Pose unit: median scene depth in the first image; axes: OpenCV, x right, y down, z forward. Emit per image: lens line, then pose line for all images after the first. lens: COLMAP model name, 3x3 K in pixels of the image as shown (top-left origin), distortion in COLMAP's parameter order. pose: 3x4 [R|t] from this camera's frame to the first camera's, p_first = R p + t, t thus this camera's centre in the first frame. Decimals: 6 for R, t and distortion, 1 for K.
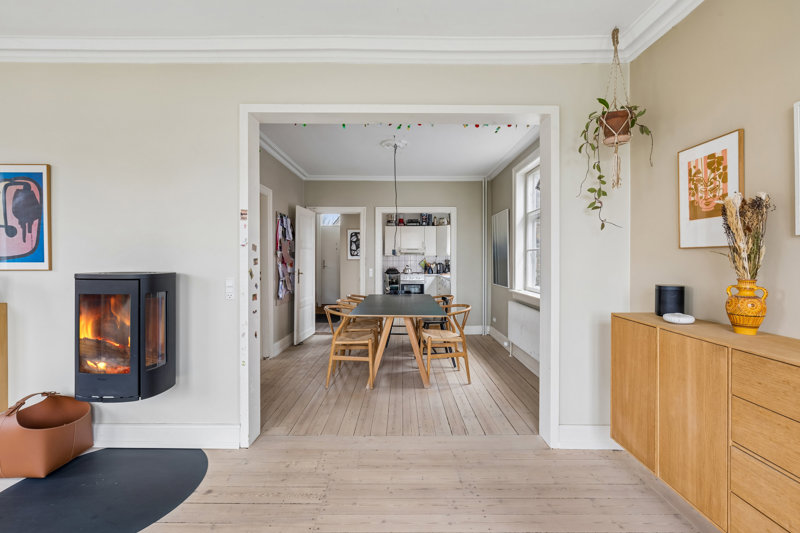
lens RADIAL K [[347.5, 0, 400.0], [0, 347.5, 266.5], [0, 0, 1]] dist [0.000994, 0.000267]
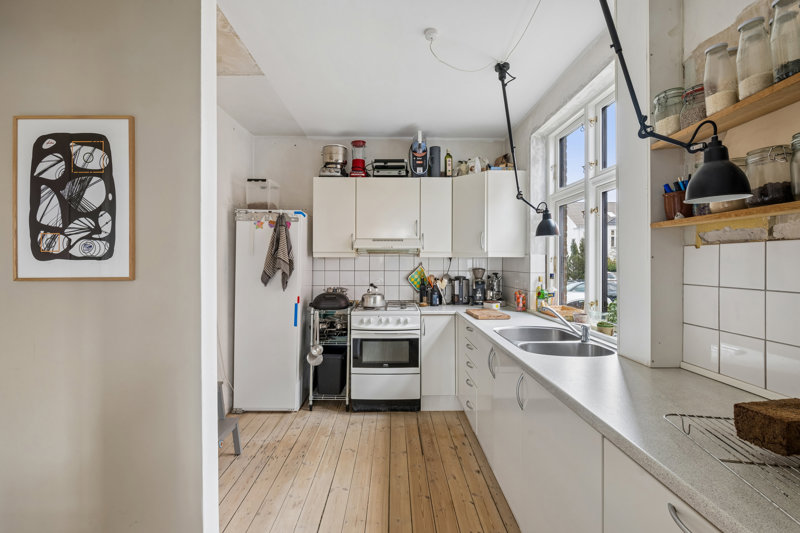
lens RADIAL K [[347.5, 0, 400.0], [0, 347.5, 266.5], [0, 0, 1]] dist [0.000994, 0.000267]
pose [[0.999812, 0.000778, 0.019381, 0.074352], [-0.000702, 0.999992, -0.003915, -0.035617], [-0.019383, 0.003900, 0.999805, 1.121402]]
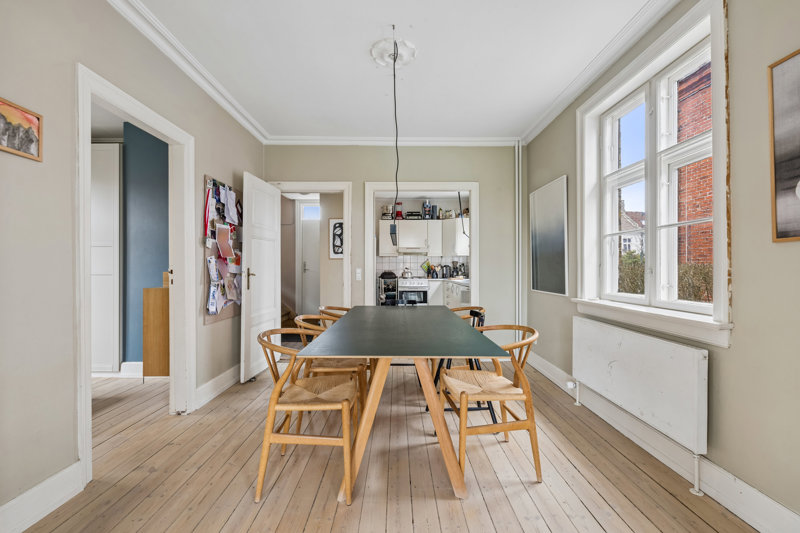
lens RADIAL K [[347.5, 0, 400.0], [0, 347.5, 266.5], [0, 0, 1]] dist [0.000994, 0.000267]
pose [[0.999898, -0.000925, 0.014233, -0.010676], [0.001237, 0.999759, -0.021919, 0.019533], [-0.014210, 0.021934, 0.999658, 0.333666]]
